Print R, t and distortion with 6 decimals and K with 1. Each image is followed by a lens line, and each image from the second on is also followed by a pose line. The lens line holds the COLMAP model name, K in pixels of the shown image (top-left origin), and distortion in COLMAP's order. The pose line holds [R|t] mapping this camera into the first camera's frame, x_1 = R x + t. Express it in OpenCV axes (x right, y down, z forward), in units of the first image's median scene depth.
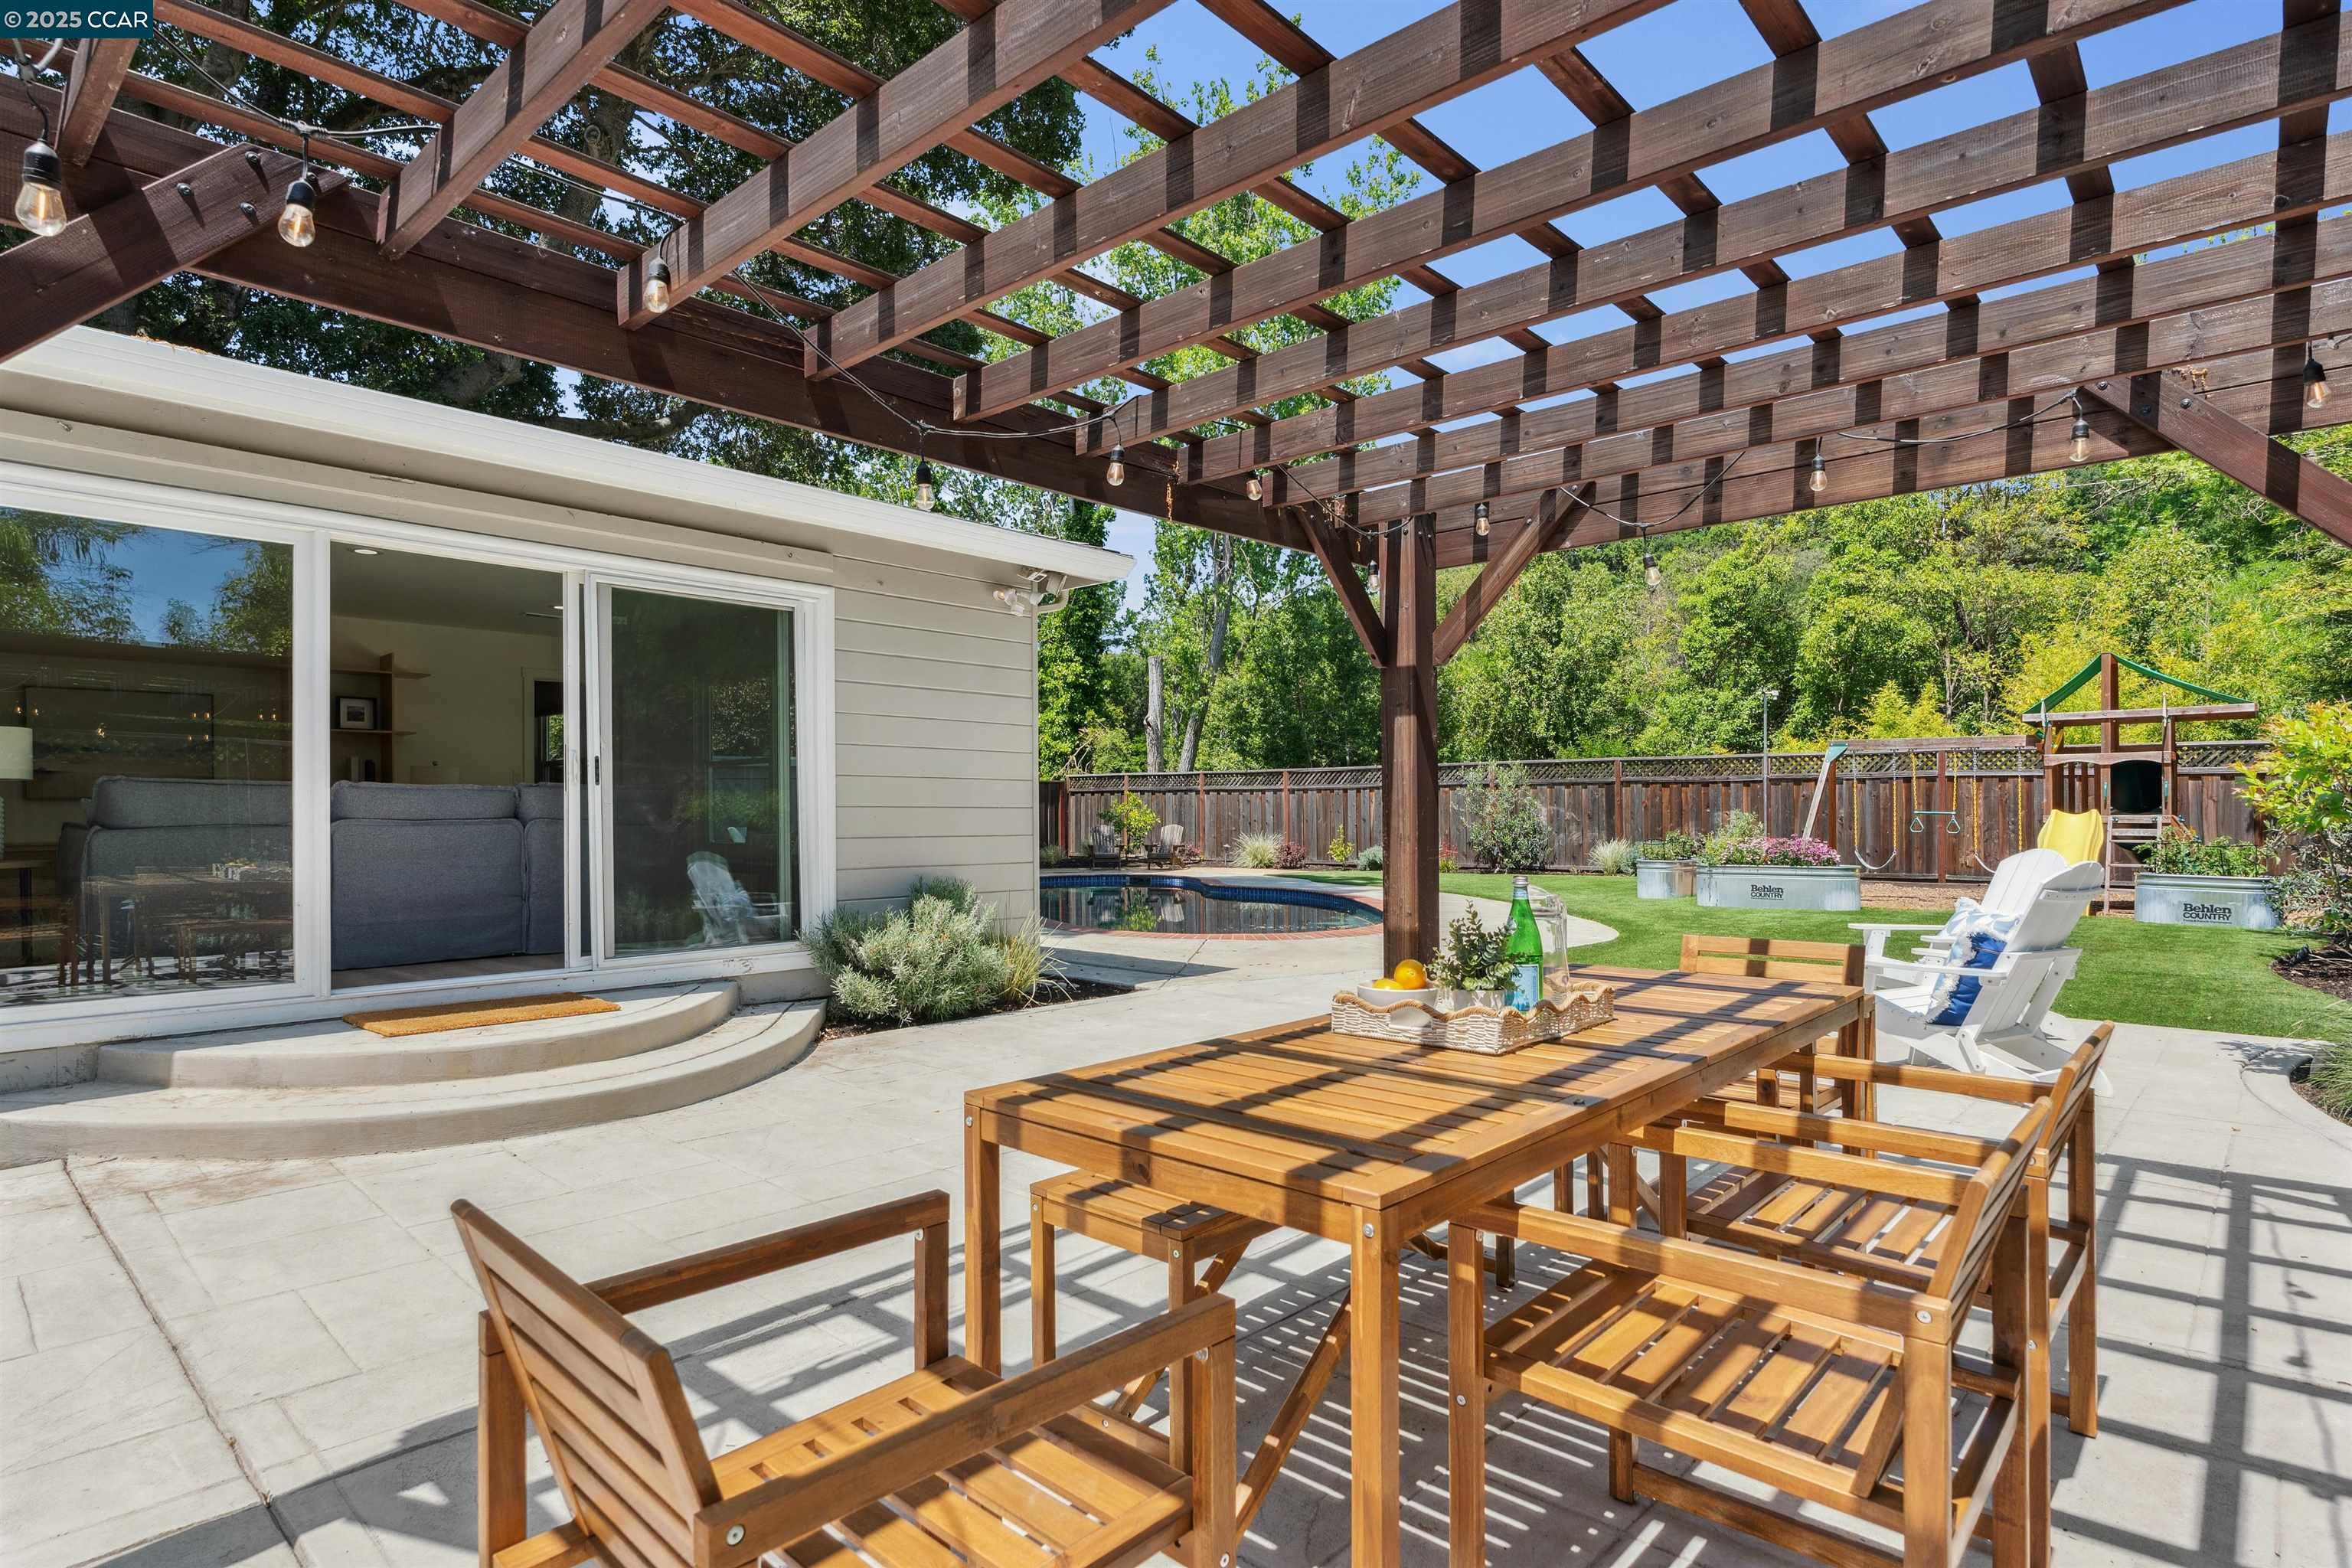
lens RADIAL K [[1245.4, 0, 1147.5], [0, 1245.4, 797.7], [0, 0, 1]] dist [-0.000799, -0.000869]
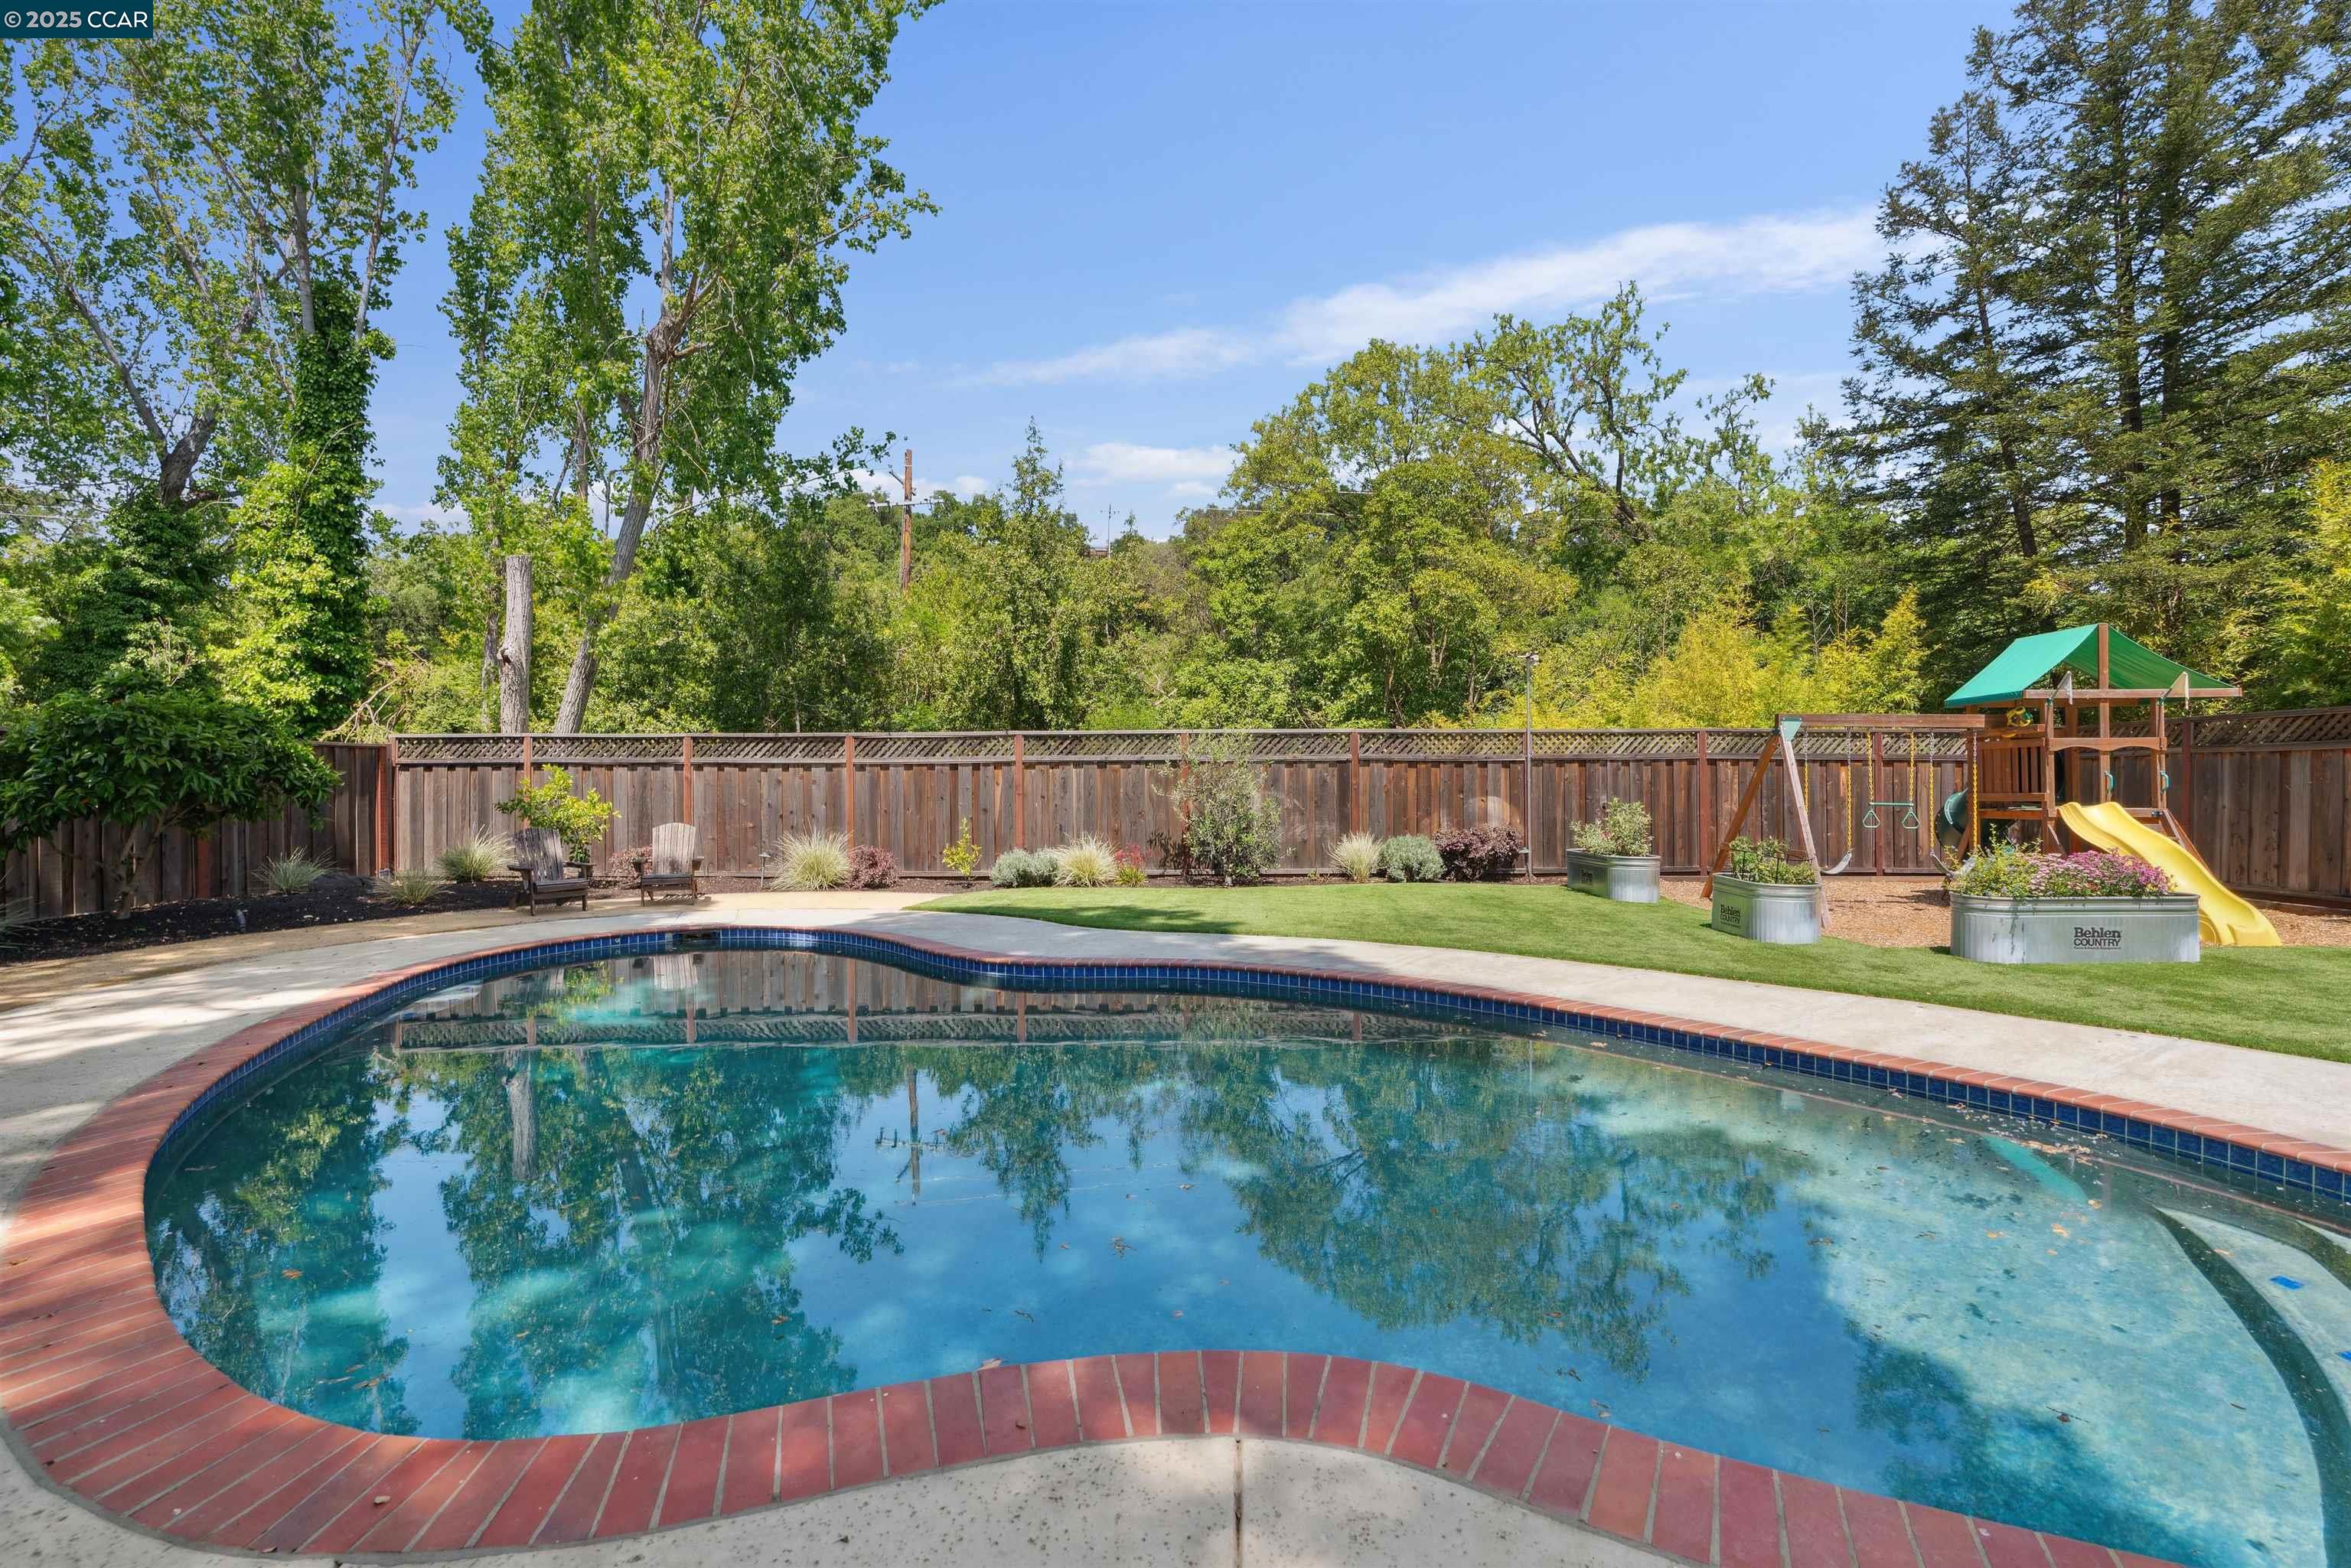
lens RADIAL K [[1071.7, 0, 1161.4], [0, 1071.7, 788.6], [0, 0, 1]] dist [-0.007510, 0.003779]
pose [[0.768120, -0.007875, 0.640258, -0.149538], [-0.005524, 0.999806, 0.018924, -0.006719], [-0.640283, -0.018073, 0.767927, 0.548773]]
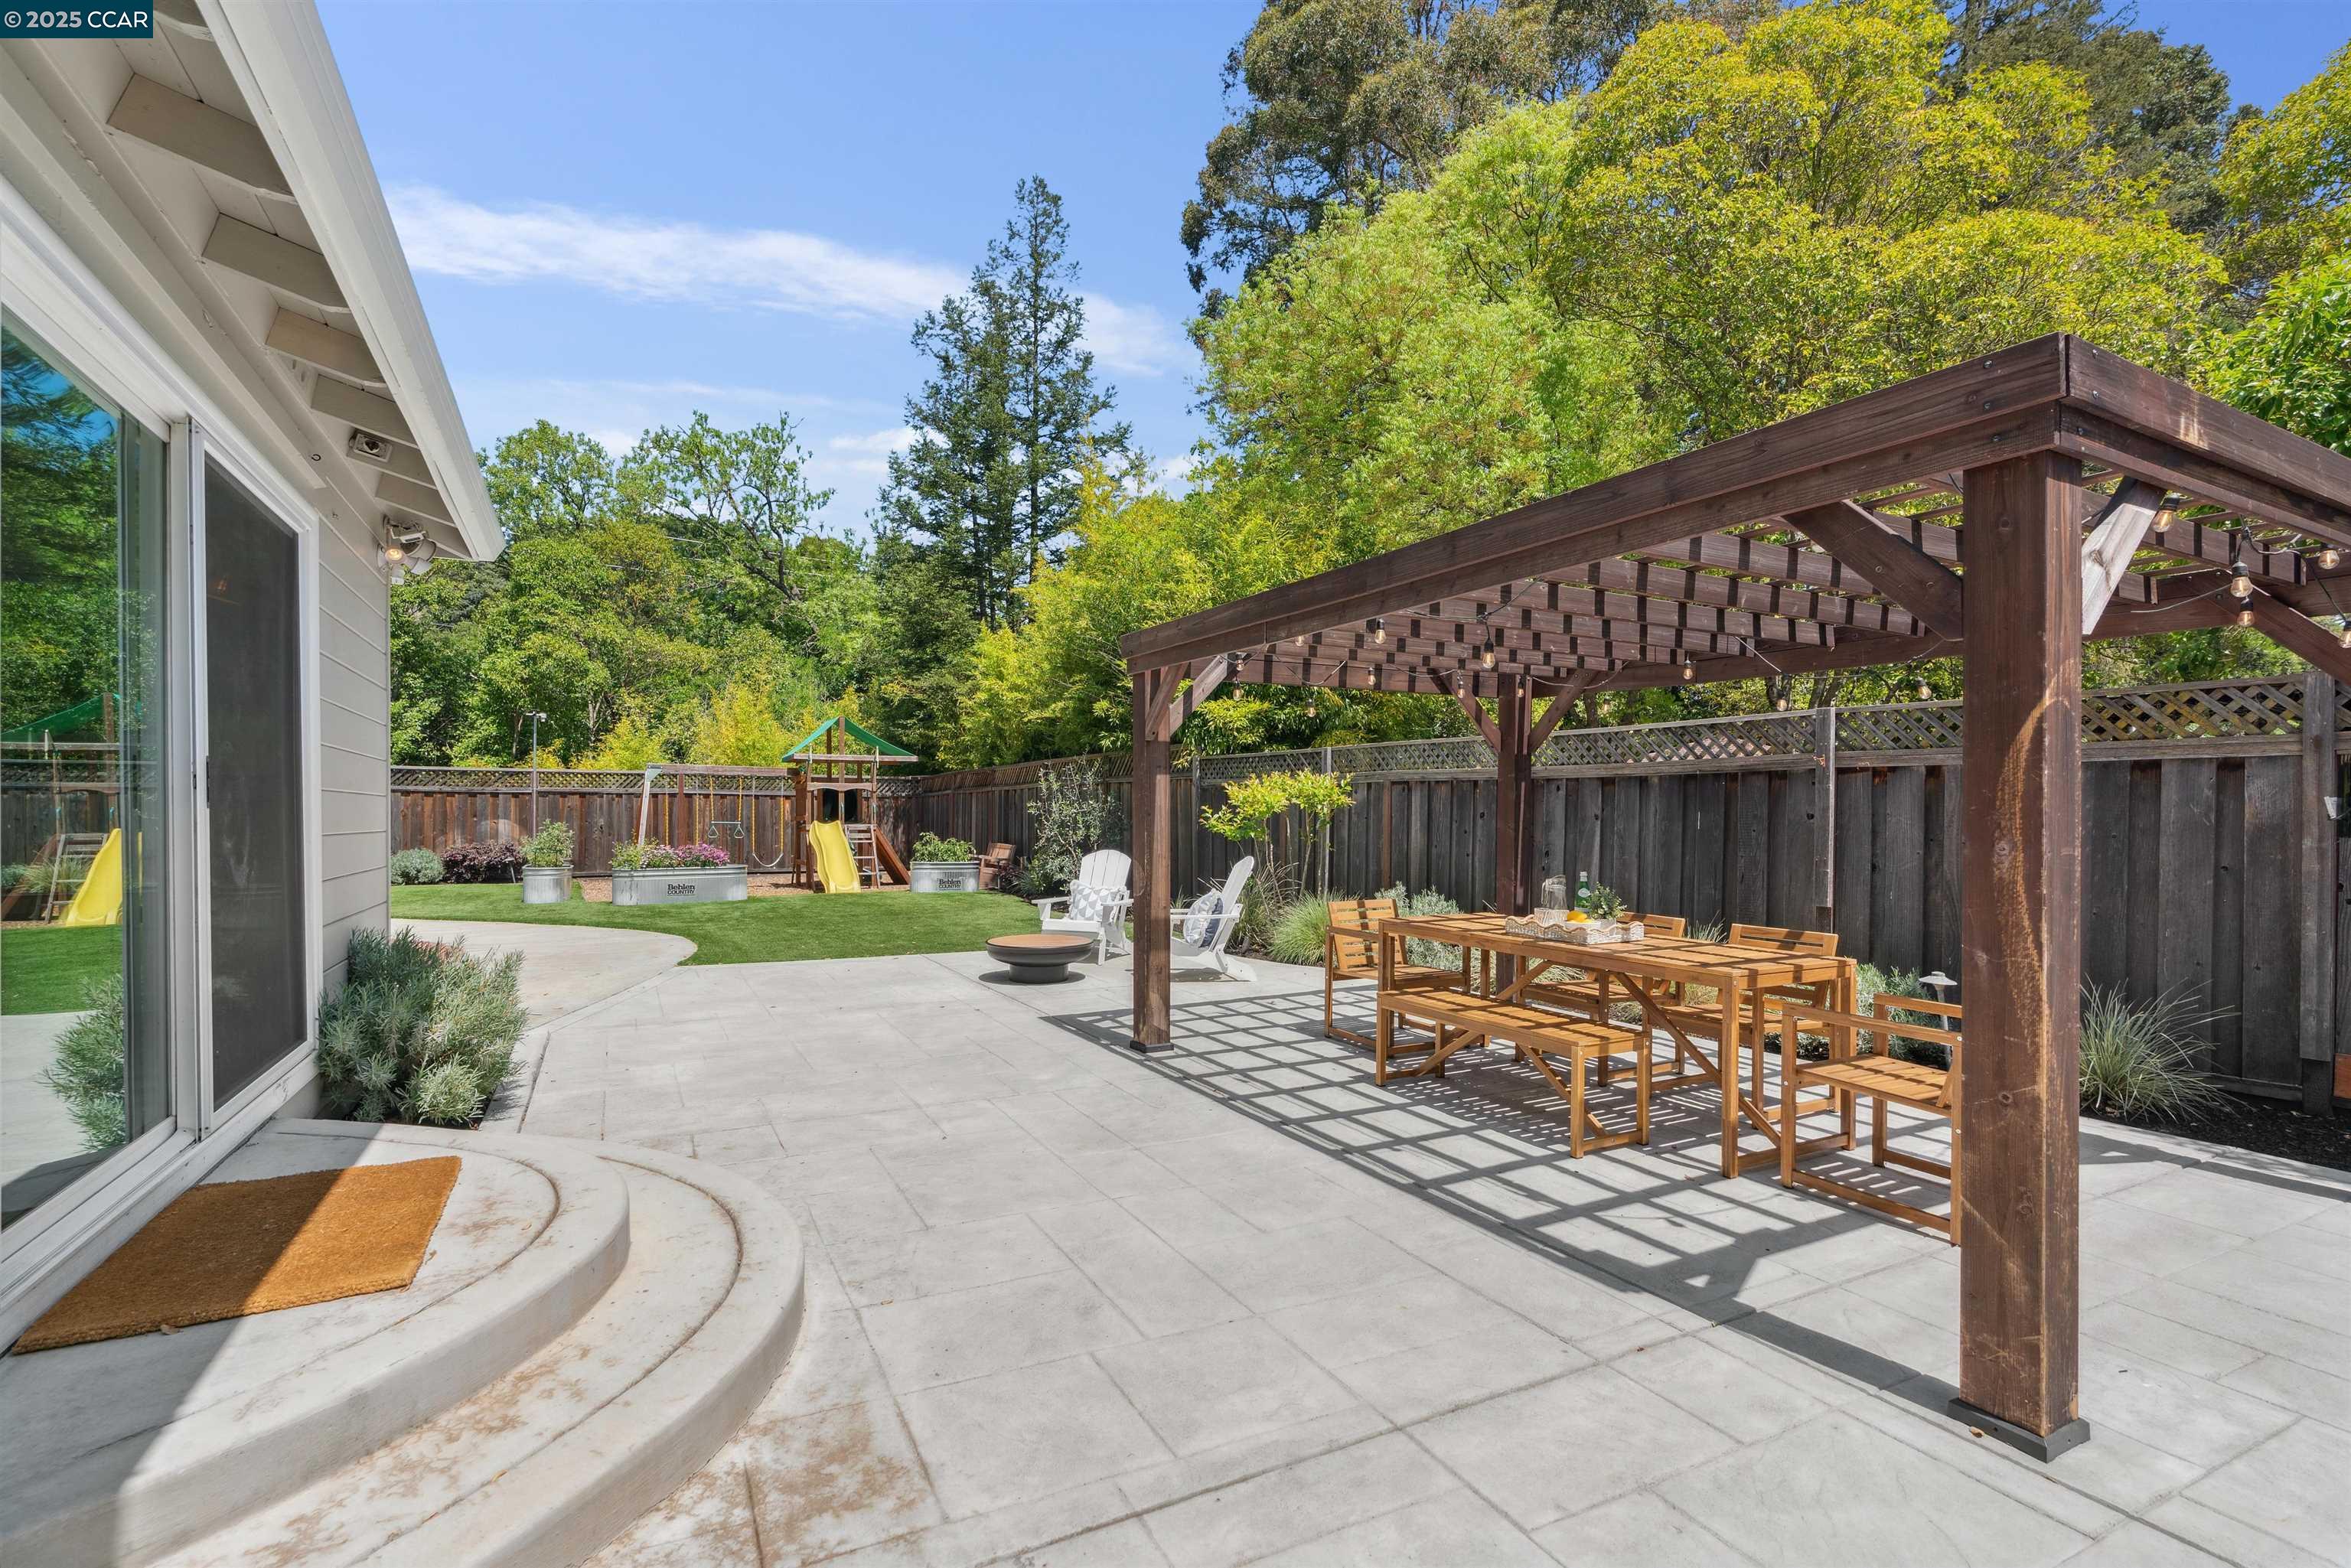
lens RADIAL K [[1071.7, 0, 1189.8], [0, 1071.7, 815.5], [0, 0, 1]] dist [-0.007510, 0.003779]
pose [[0.318672, 0.000510, 0.947865, -0.211832], [-0.014142, 0.999891, 0.004216, -0.005210], [-0.947760, -0.014748, 0.318644, 0.118573]]
